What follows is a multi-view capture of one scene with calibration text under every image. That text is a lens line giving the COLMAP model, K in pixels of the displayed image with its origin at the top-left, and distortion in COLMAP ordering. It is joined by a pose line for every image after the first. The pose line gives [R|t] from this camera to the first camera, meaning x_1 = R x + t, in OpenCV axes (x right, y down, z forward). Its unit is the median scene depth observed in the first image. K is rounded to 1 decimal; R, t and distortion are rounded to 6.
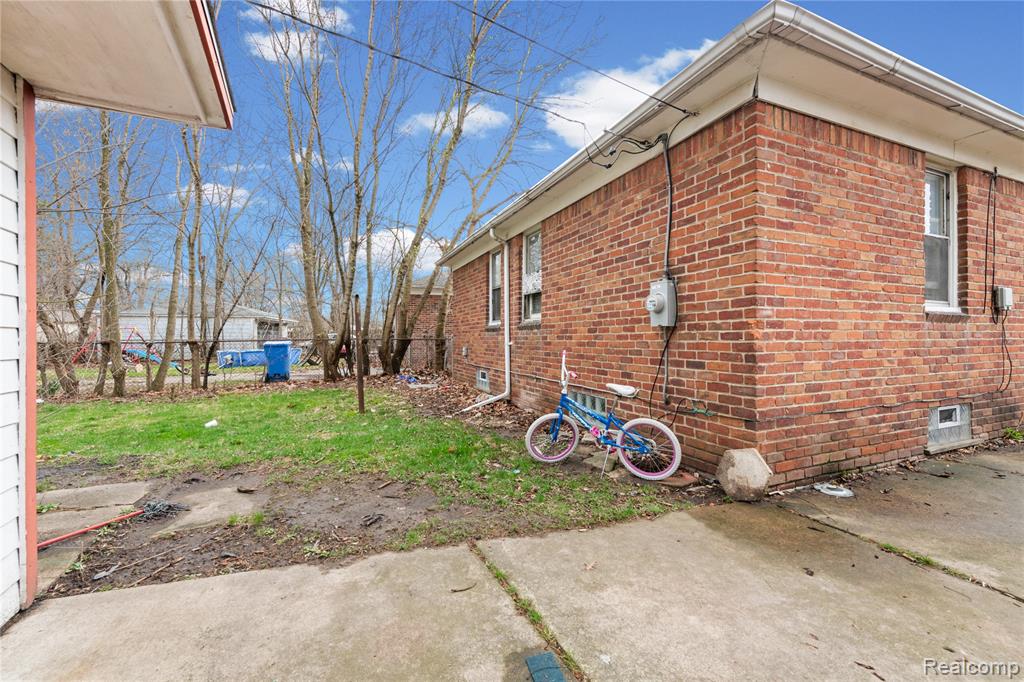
lens RADIAL K [[407.6, 0, 514.6], [0, 407.6, 335.7], [0, 0, 1]] dist [0.013815, -0.000089]
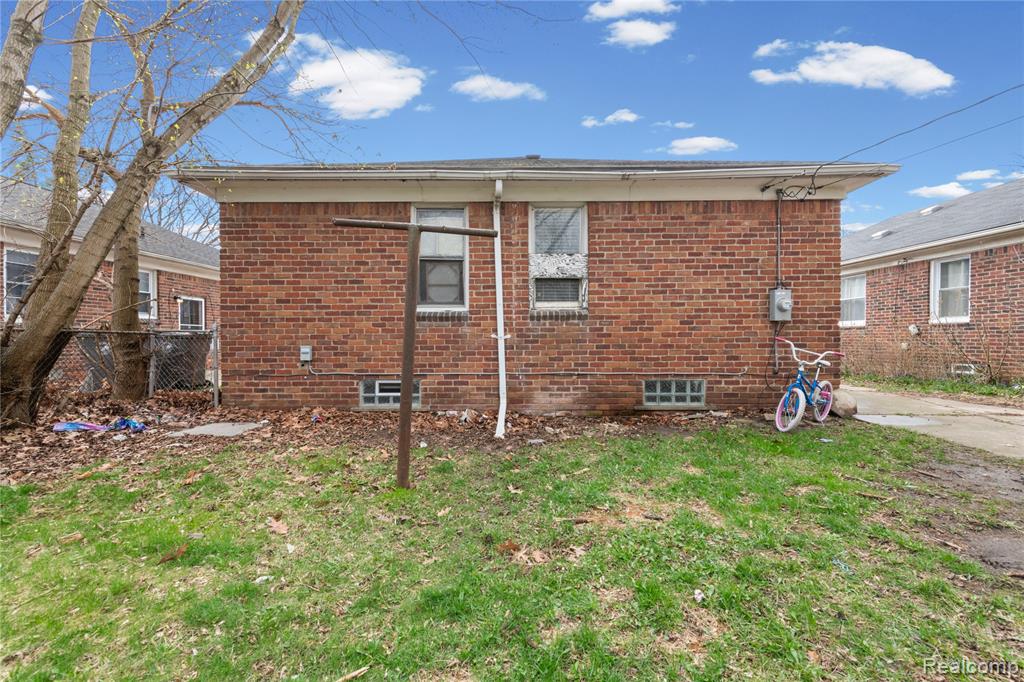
lens RADIAL K [[407.6, 0, 514.6], [0, 407.6, 335.7], [0, 0, 1]] dist [0.013815, -0.000089]
pose [[0.403964, -0.004651, 0.914763, -1.493310], [-0.001912, 0.999981, 0.005929, 0.025910], [-0.914773, -0.004144, 0.403948, 1.397407]]
